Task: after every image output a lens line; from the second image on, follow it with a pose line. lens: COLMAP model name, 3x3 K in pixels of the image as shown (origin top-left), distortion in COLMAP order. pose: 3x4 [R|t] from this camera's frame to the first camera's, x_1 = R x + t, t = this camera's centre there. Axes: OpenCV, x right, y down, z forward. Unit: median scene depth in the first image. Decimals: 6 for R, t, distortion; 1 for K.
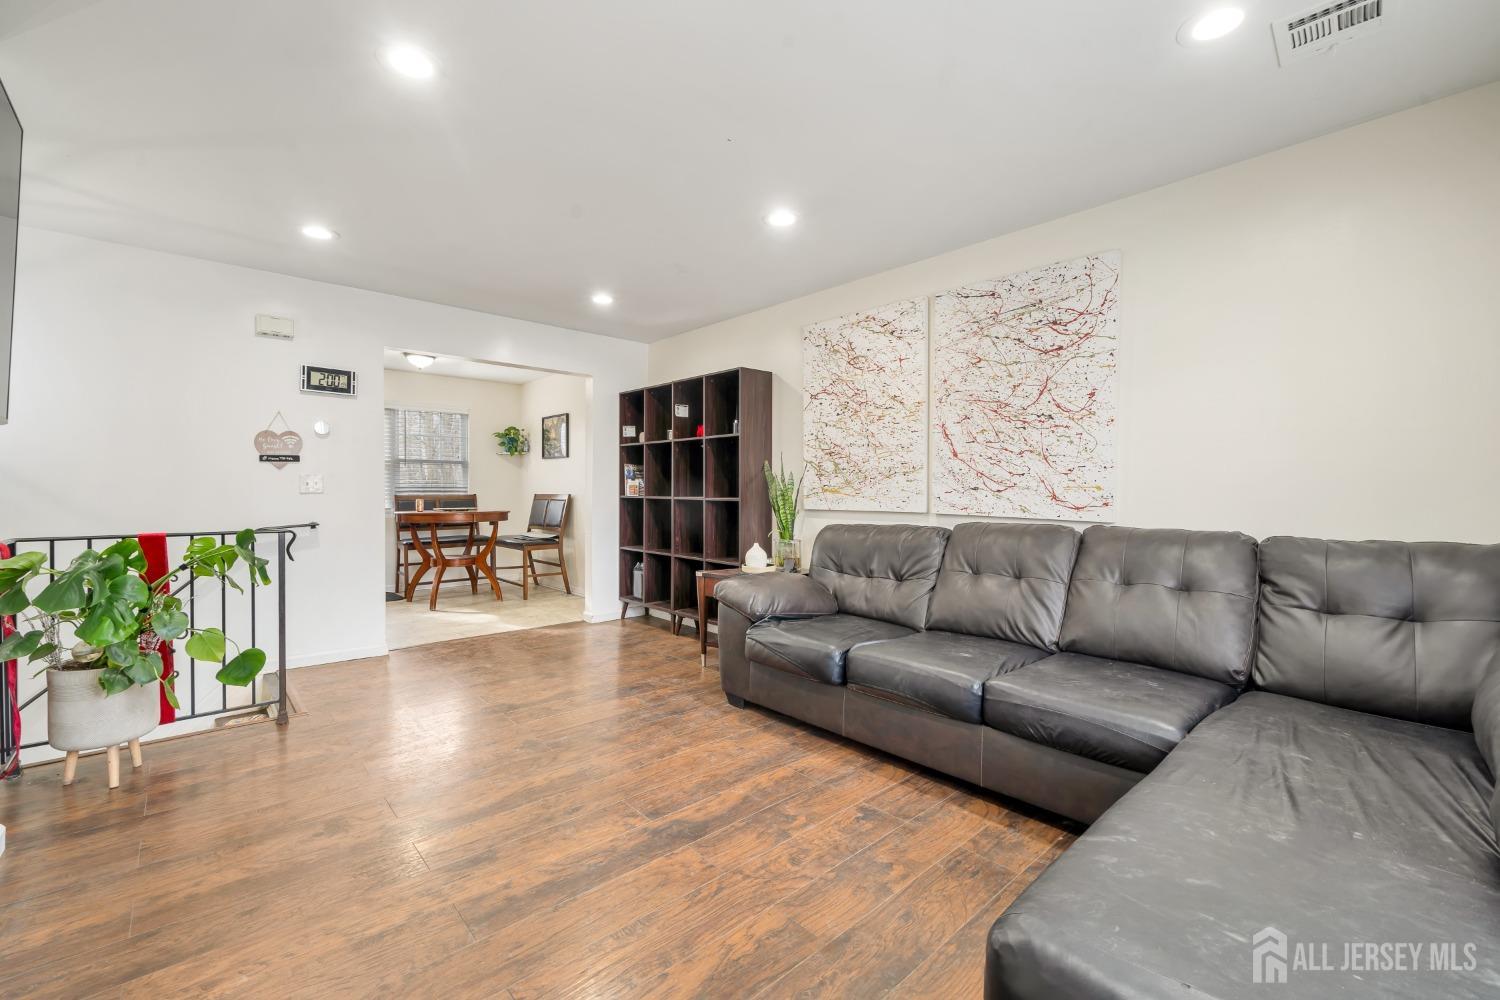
lens RADIAL K [[625.4, 0, 745.7], [0, 625.4, 506.4], [0, 0, 1]] dist [-0.001301, -0.000187]
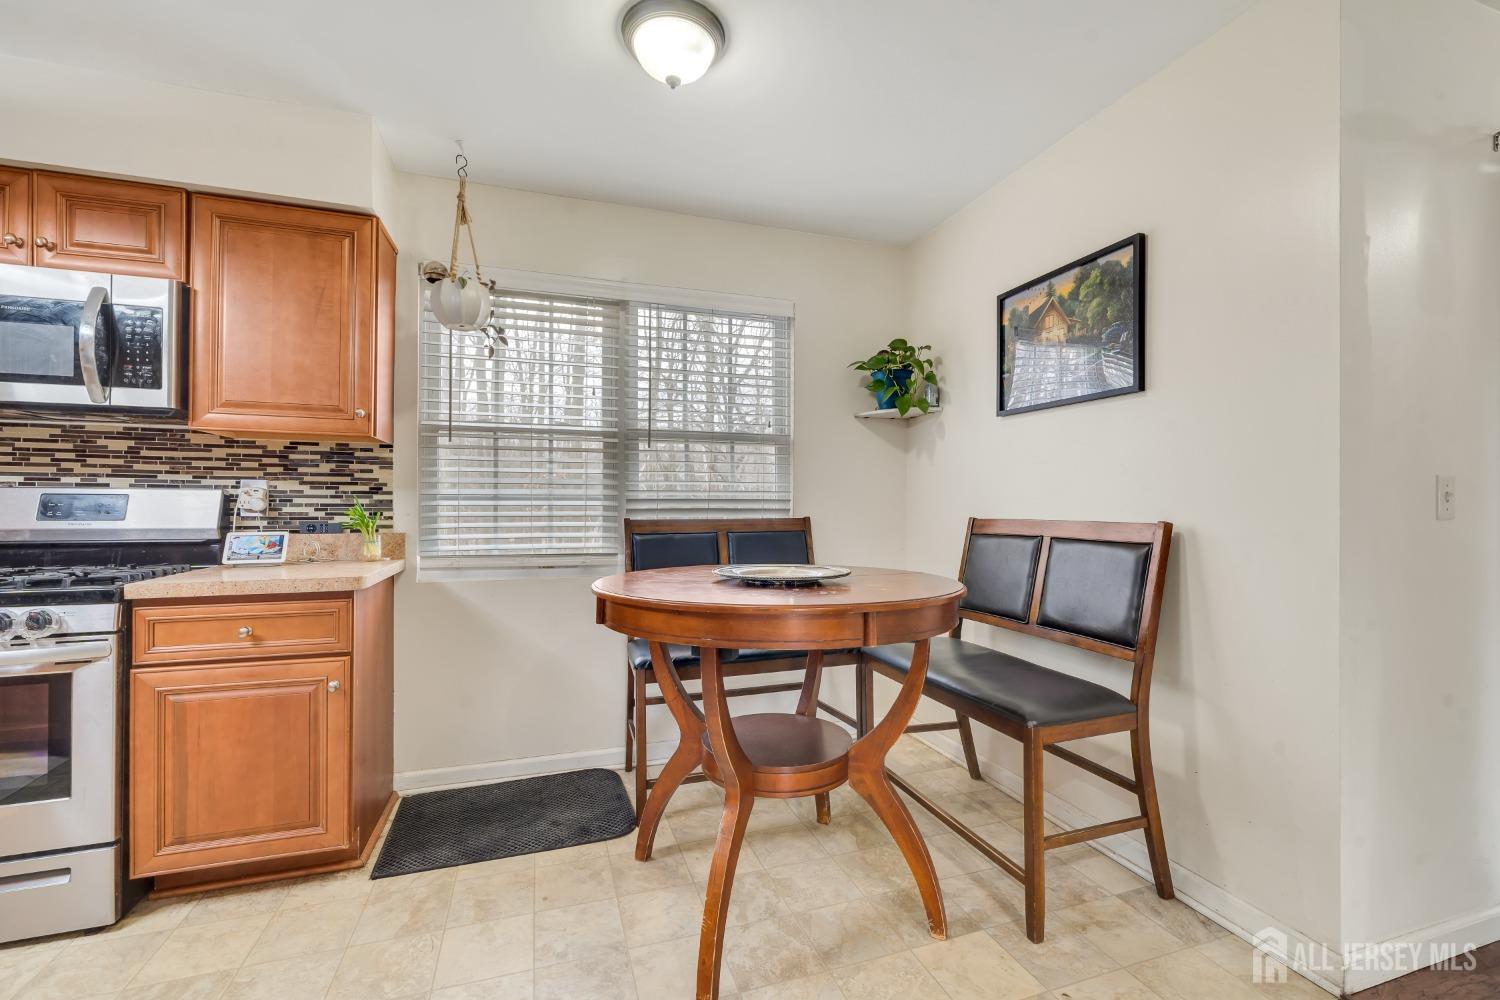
lens RADIAL K [[625.4, 0, 745.7], [0, 625.4, 506.4], [0, 0, 1]] dist [-0.001301, -0.000187]
pose [[0.922337, -0.003906, -0.386367, -0.340427], [-0.007439, 0.999584, -0.027864, -0.016787], [0.386315, 0.028575, 0.921924, 0.671334]]
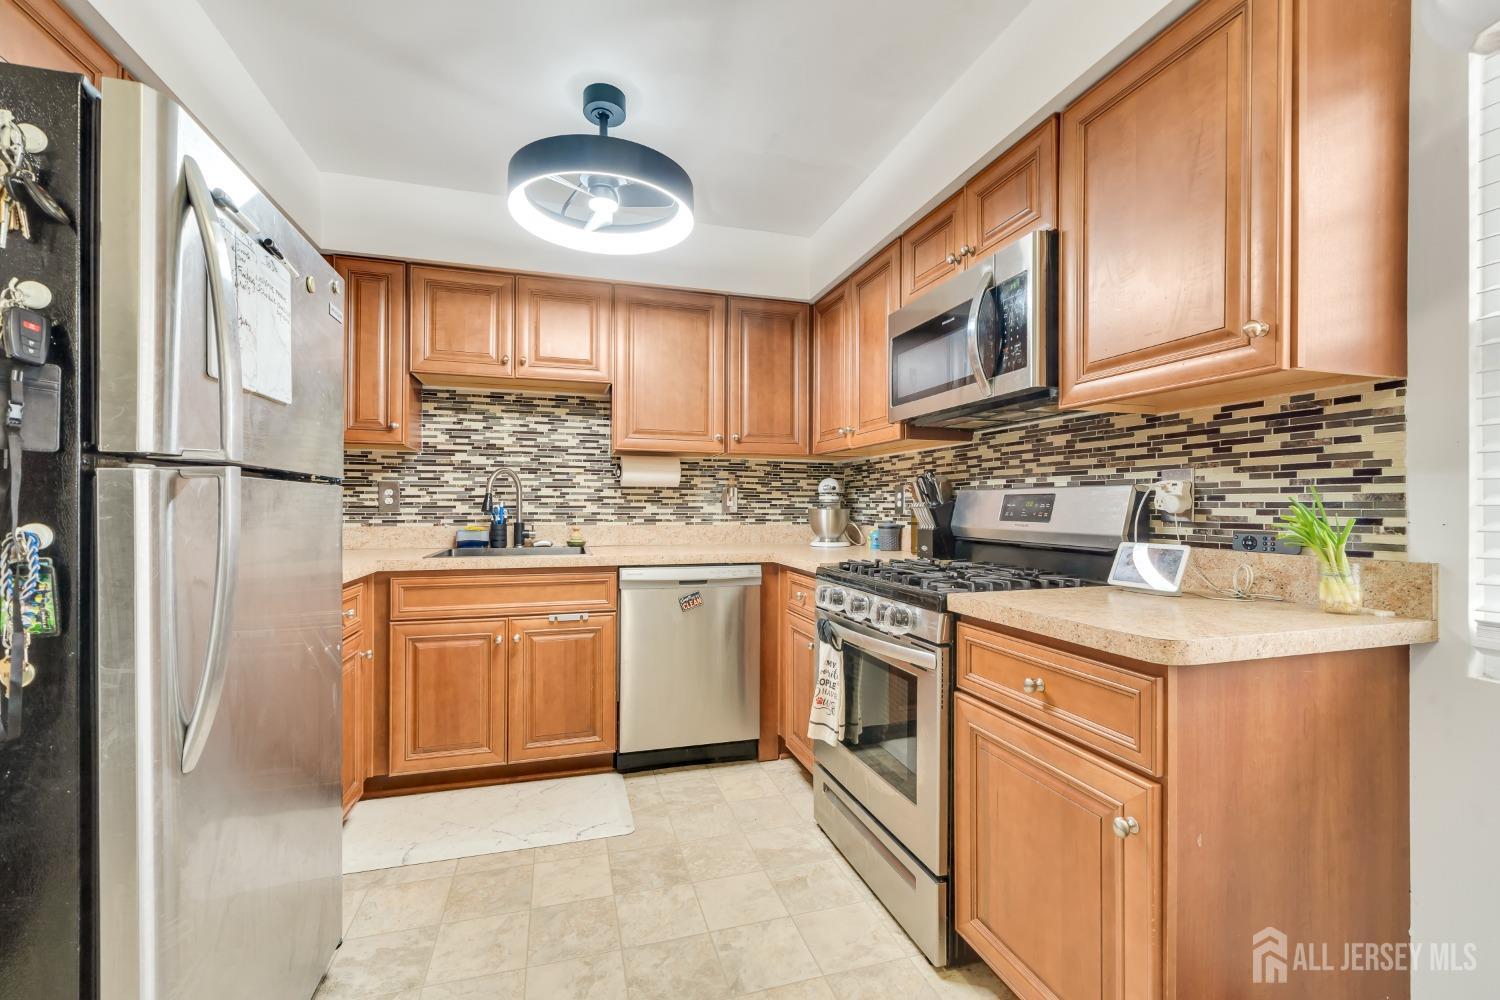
lens RADIAL K [[625.4, 0, 745.7], [0, 625.4, 506.4], [0, 0, 1]] dist [-0.001301, -0.000187]
pose [[-0.413962, -0.007110, -0.910266, -0.449459], [-0.029647, 0.999544, 0.005675, -0.021761], [0.909811, 0.029336, -0.413984, 0.859196]]
